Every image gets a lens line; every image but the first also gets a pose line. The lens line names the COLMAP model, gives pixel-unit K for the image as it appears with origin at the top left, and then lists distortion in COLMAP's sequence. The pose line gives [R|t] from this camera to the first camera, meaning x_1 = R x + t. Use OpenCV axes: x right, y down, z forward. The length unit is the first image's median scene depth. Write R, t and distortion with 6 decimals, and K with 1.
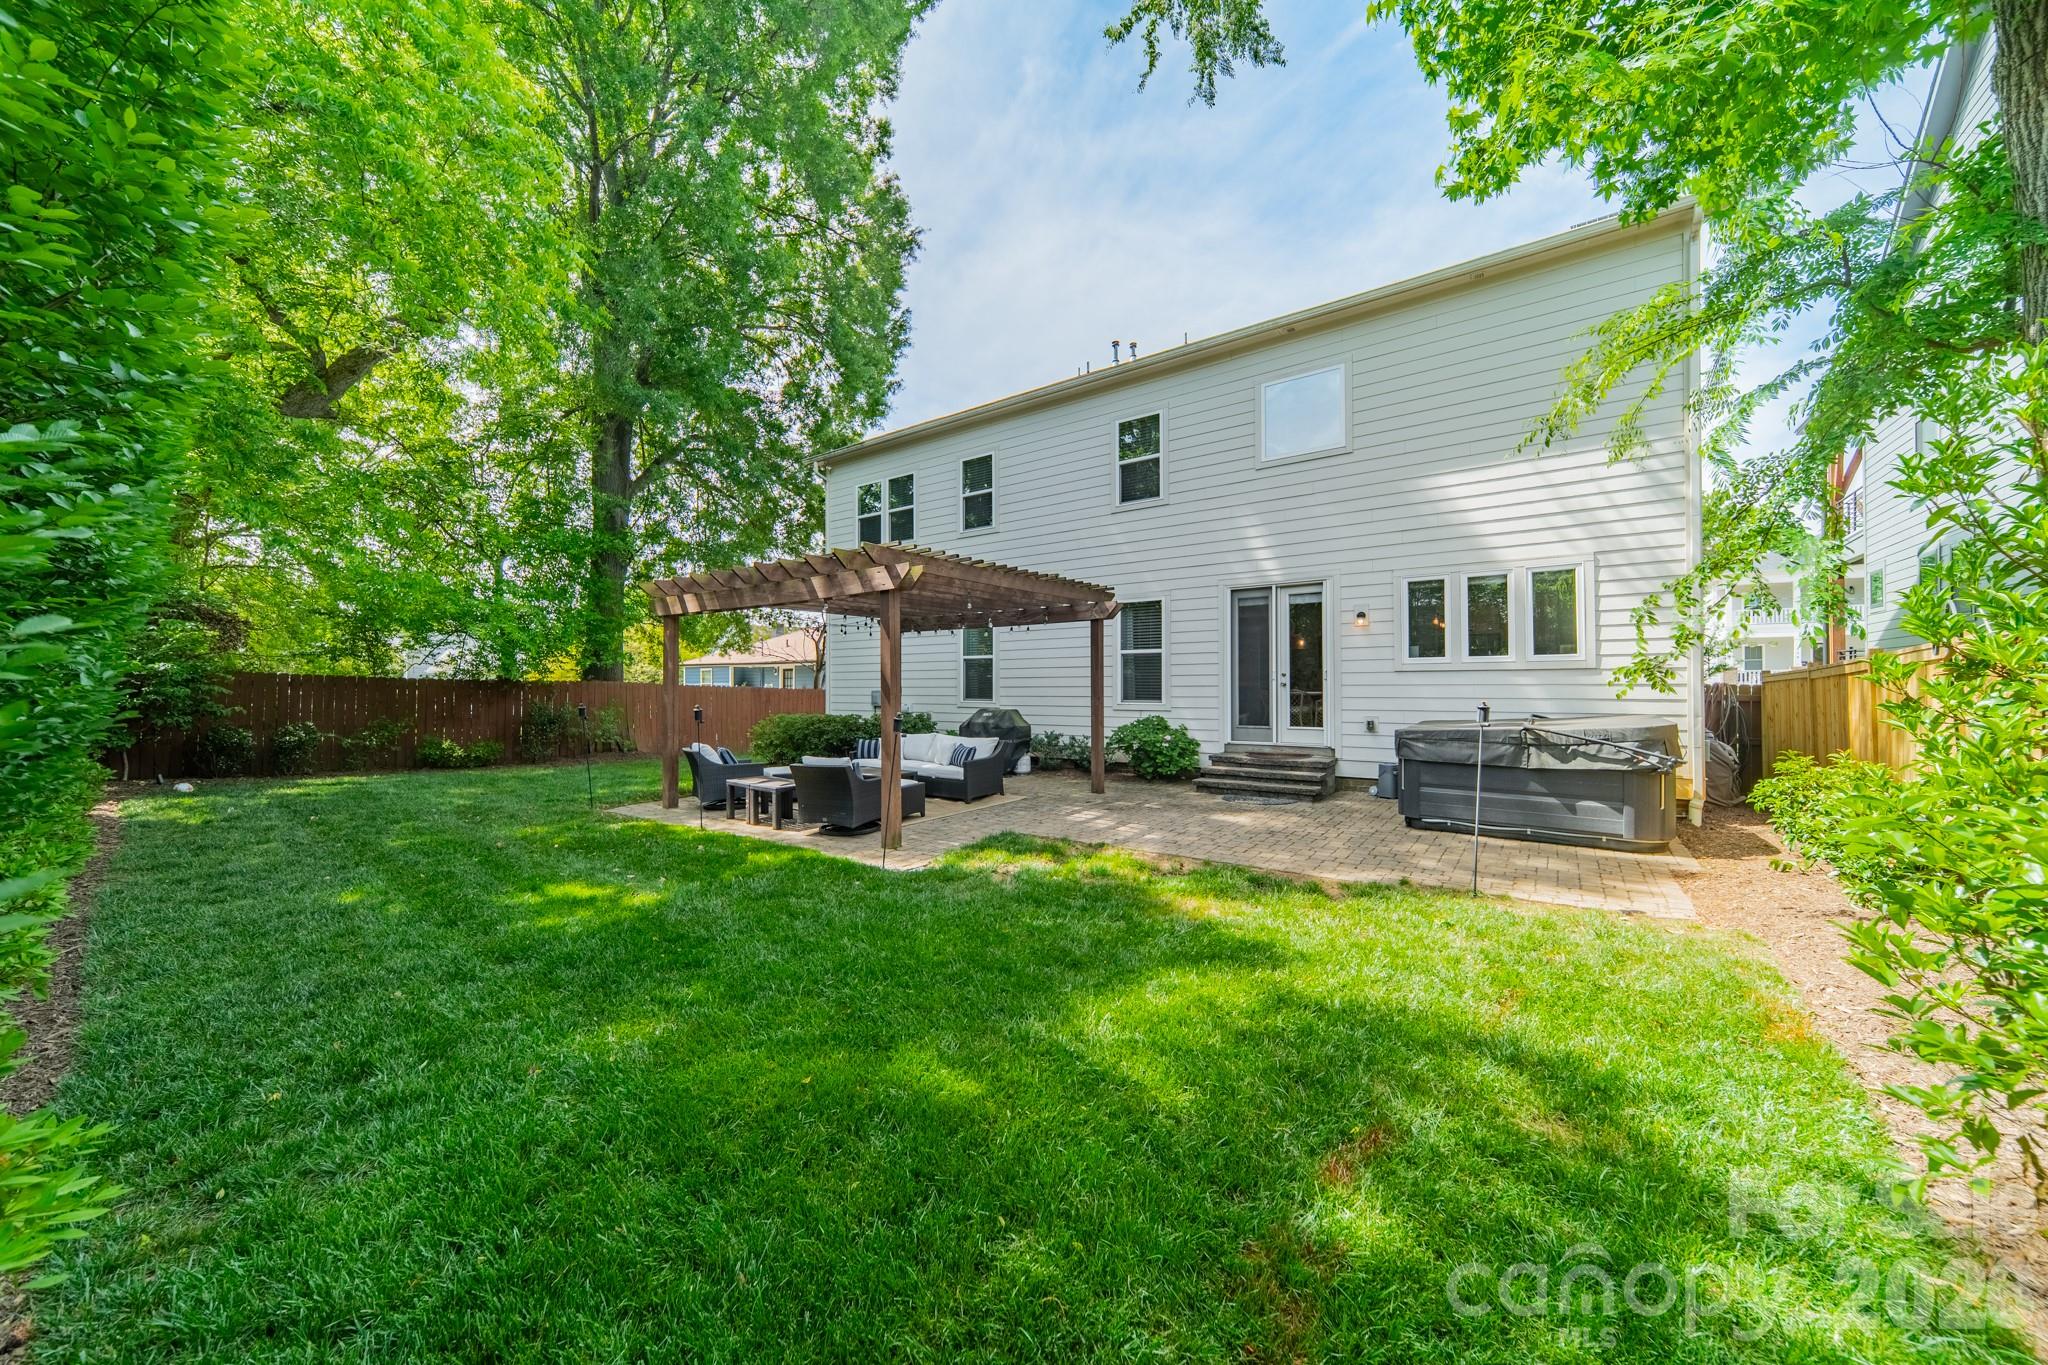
lens RADIAL K [[728.8, 0, 1031.2], [0, 728.8, 682.6], [0, 0, 1]] dist [0.011146, -0.000102]
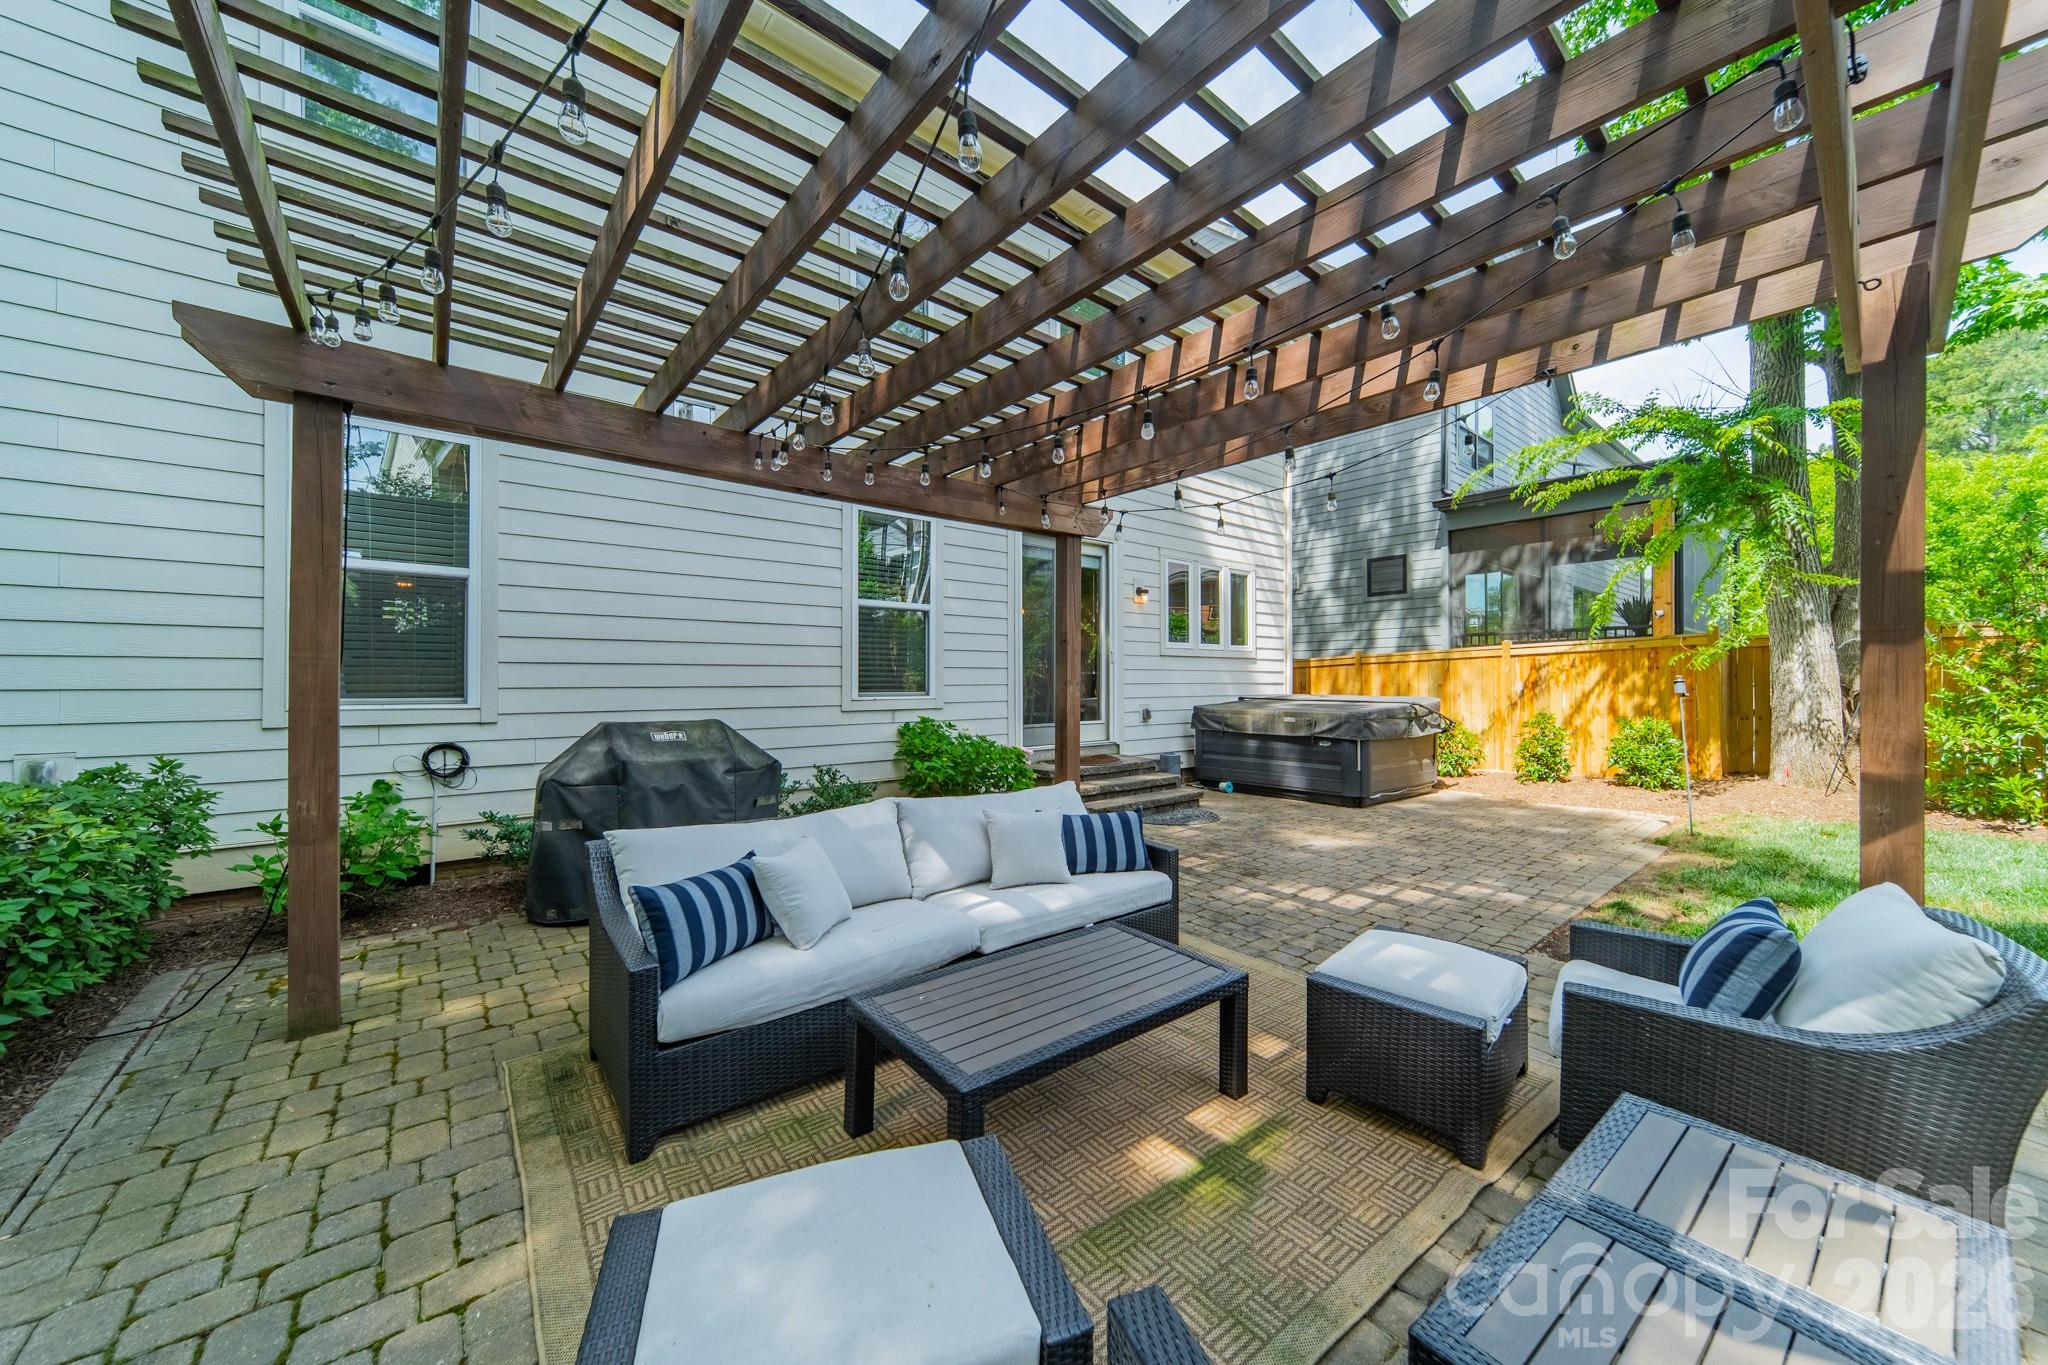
lens RADIAL K [[728.8, 0, 1038.1], [0, 728.8, 677.2], [0, 0, 1]] dist [0.011146, -0.000102]
pose [[0.238073, 0.006644, 0.971225, -0.418430], [-0.008374, 0.999953, -0.004787, 0.016800], [-0.971211, -0.006993, 0.238117, 0.856967]]
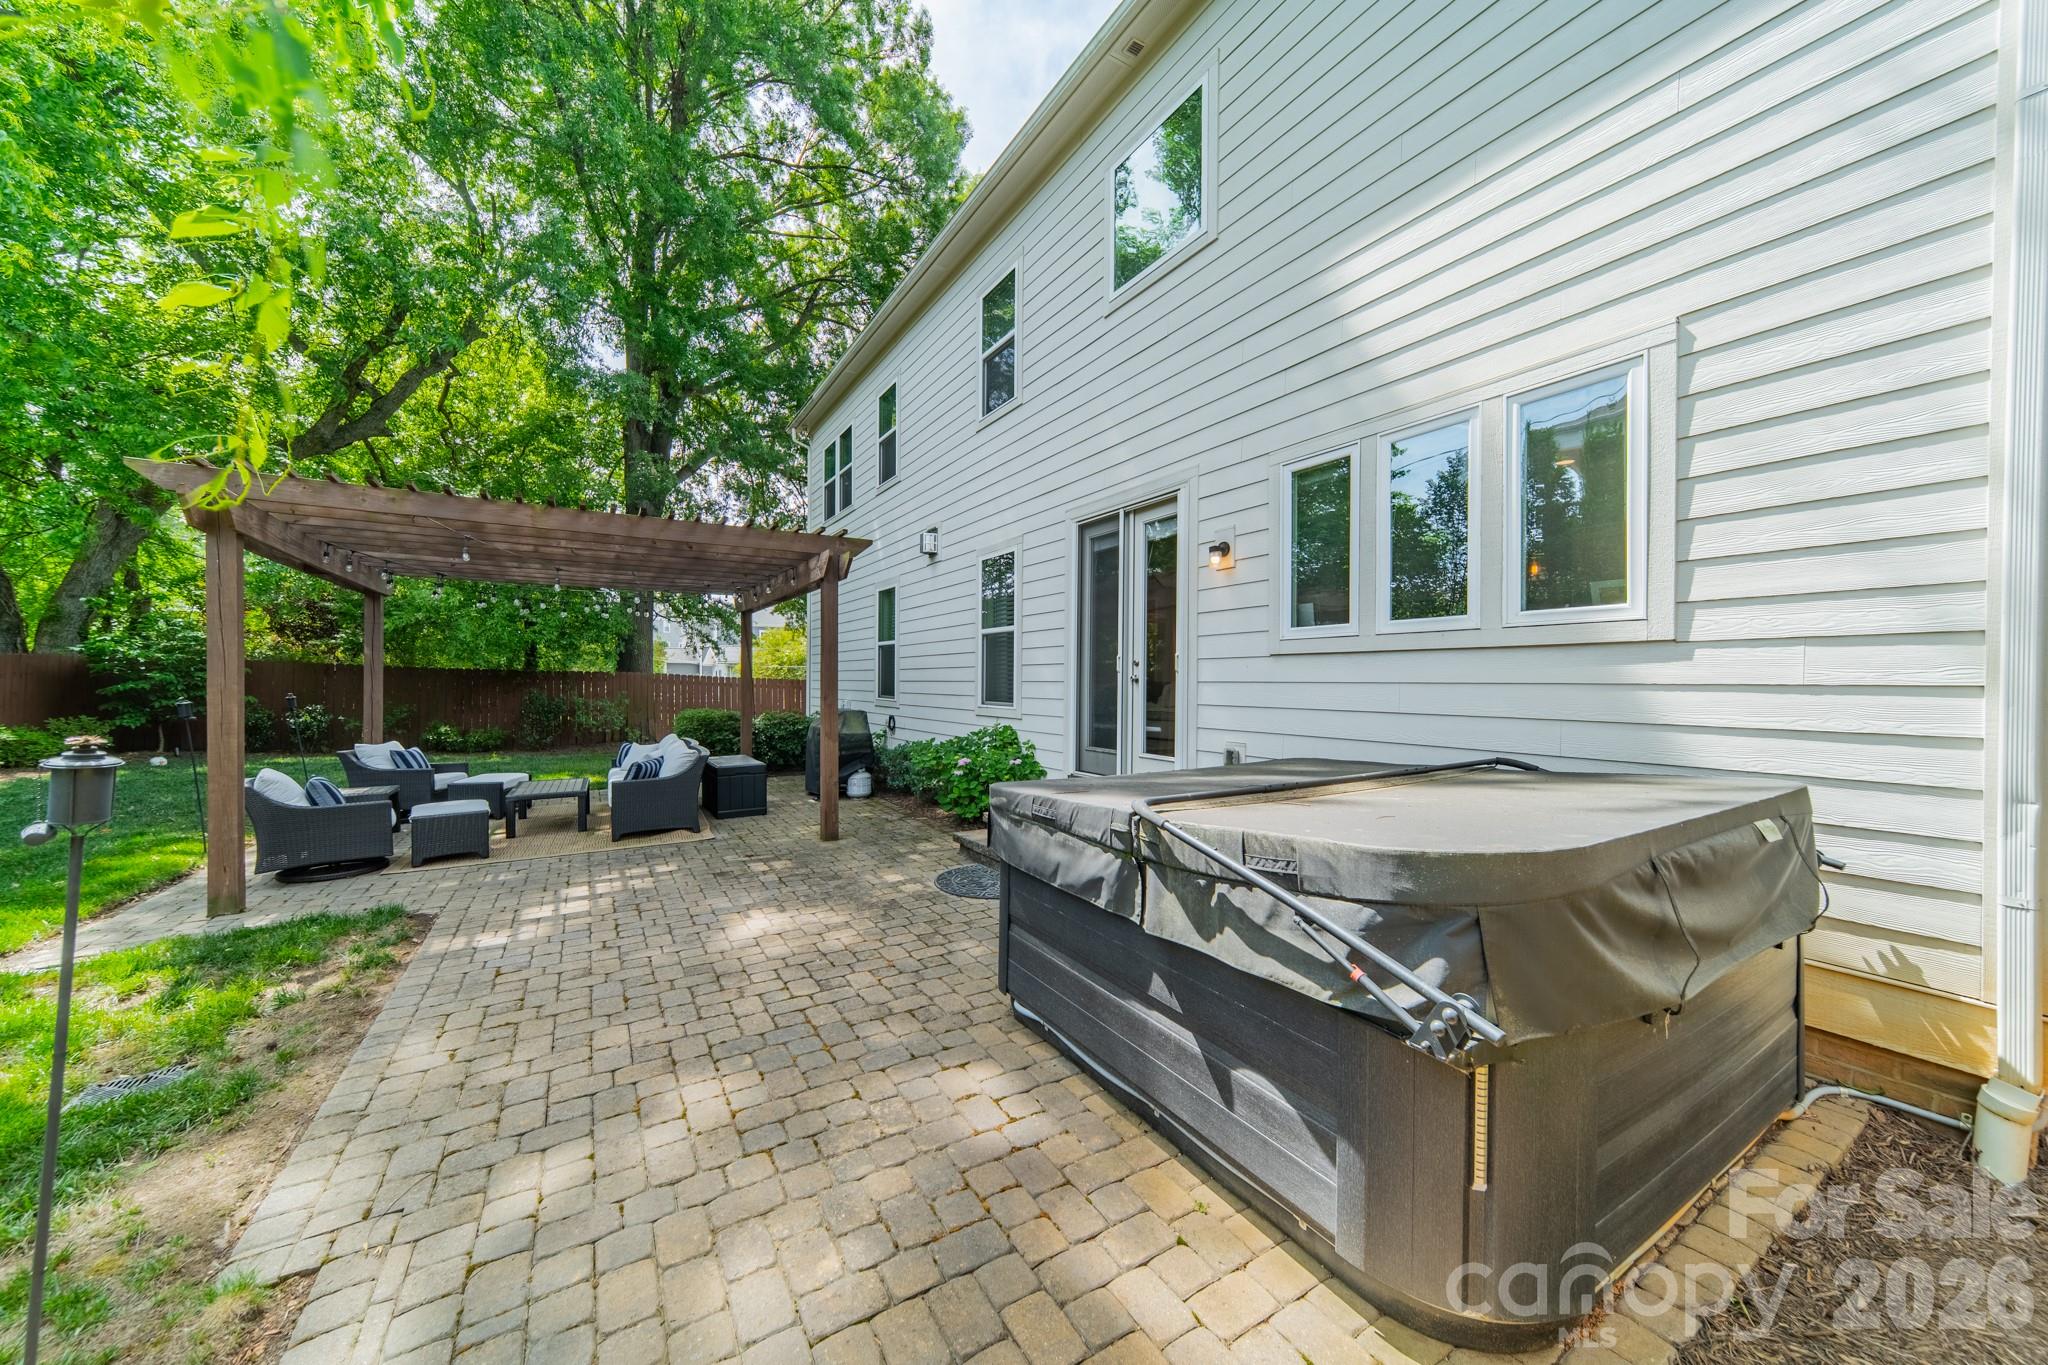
lens RADIAL K [[728.8, 0, 1021.8], [0, 728.8, 686.9], [0, 0, 1]] dist [0.011146, -0.000102]
pose [[0.917718, 0.010357, -0.397098, 0.498907], [-0.004077, 0.999853, 0.016655, -0.001342], [0.397212, -0.013666, 0.917625, 0.434880]]
